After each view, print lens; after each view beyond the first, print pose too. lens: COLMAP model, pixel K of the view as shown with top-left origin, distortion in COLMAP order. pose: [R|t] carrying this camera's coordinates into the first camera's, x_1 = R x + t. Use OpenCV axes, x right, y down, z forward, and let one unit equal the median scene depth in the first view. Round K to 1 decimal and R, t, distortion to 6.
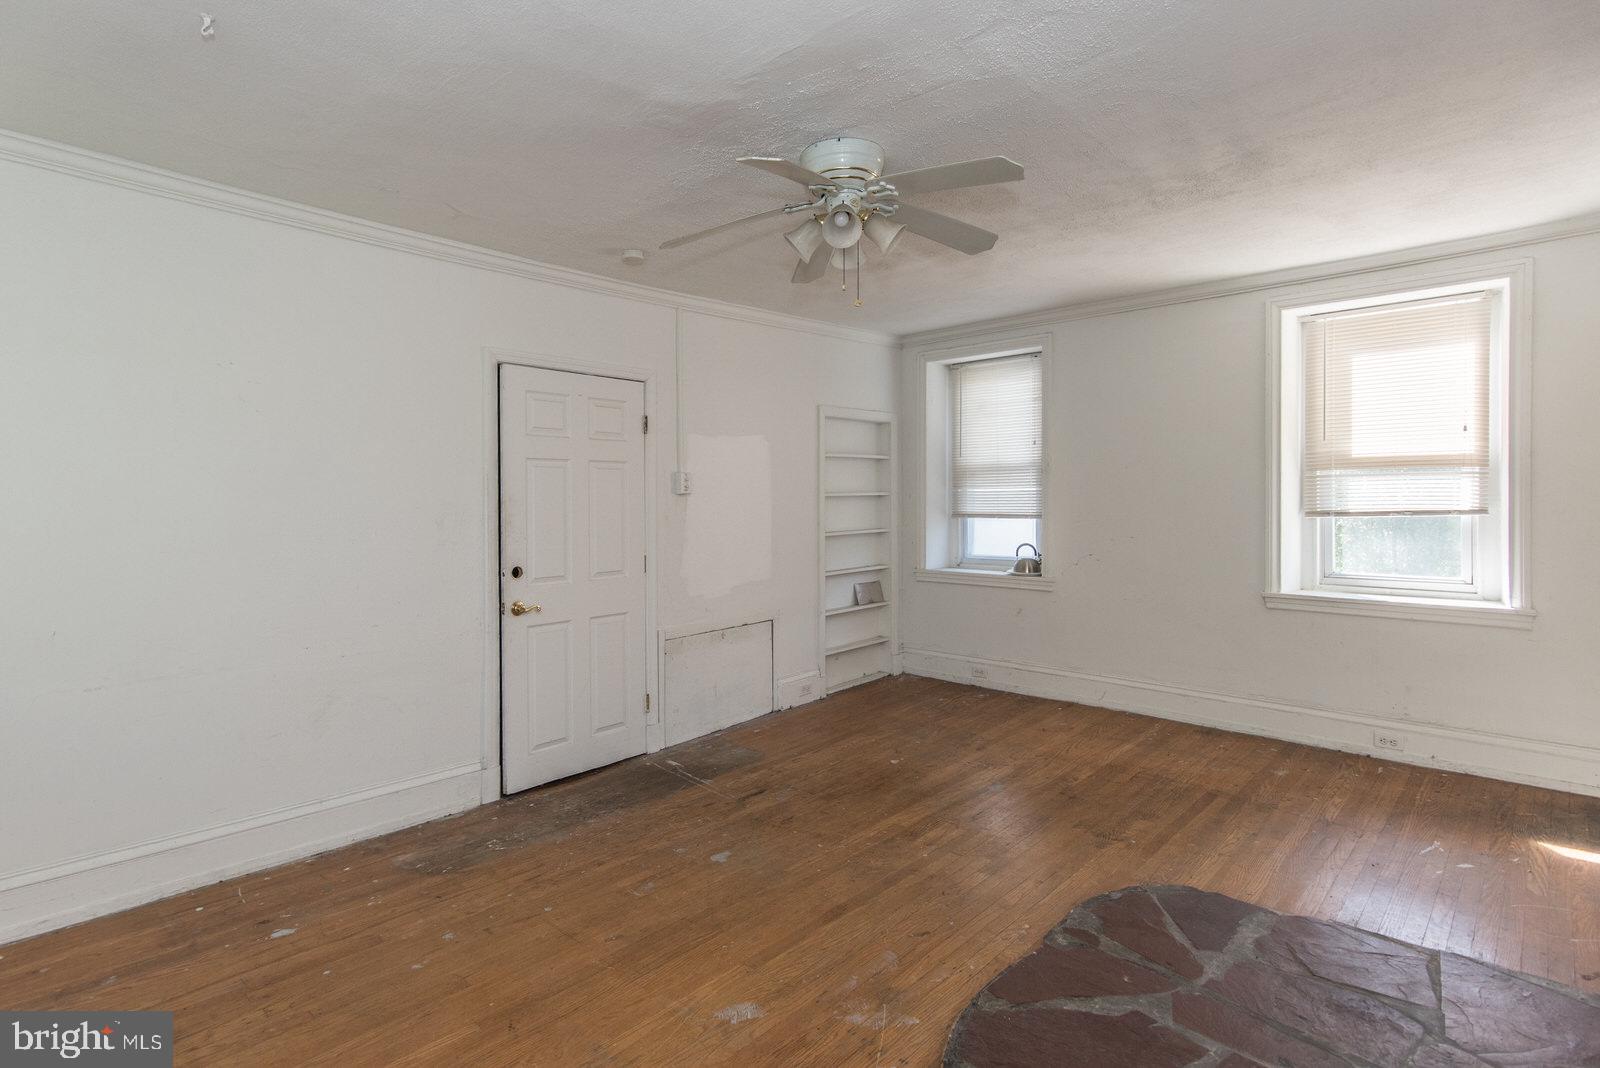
lens RADIAL K [[818.9, 0, 803.4], [0, 818.9, 523.9], [0, 0, 1]] dist [0.023727, -0.000730]
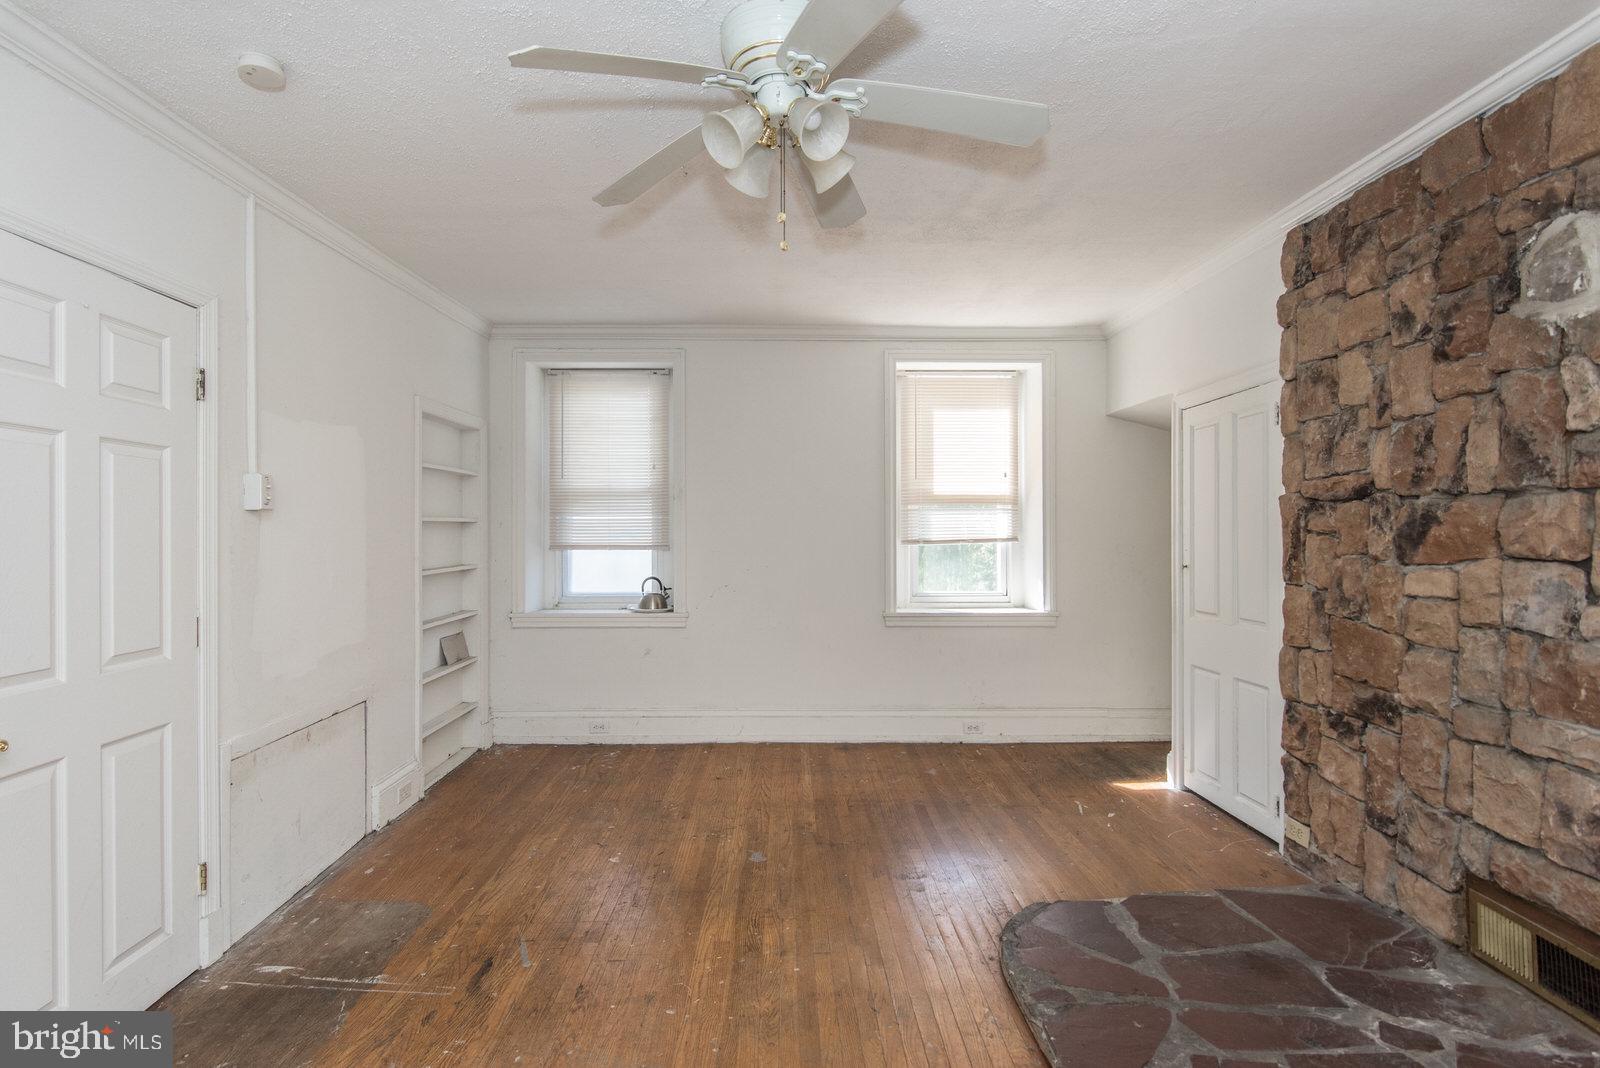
lens RADIAL K [[789.6, 0, 803.7], [0, 789.6, 549.1], [0, 0, 1]] dist [0.004433, -0.000306]
pose [[0.721011, -0.007664, 0.692881, -0.255314], [0.018470, 0.999796, -0.008160, 0.003959], [-0.692678, 0.018681, 0.721005, 0.304099]]
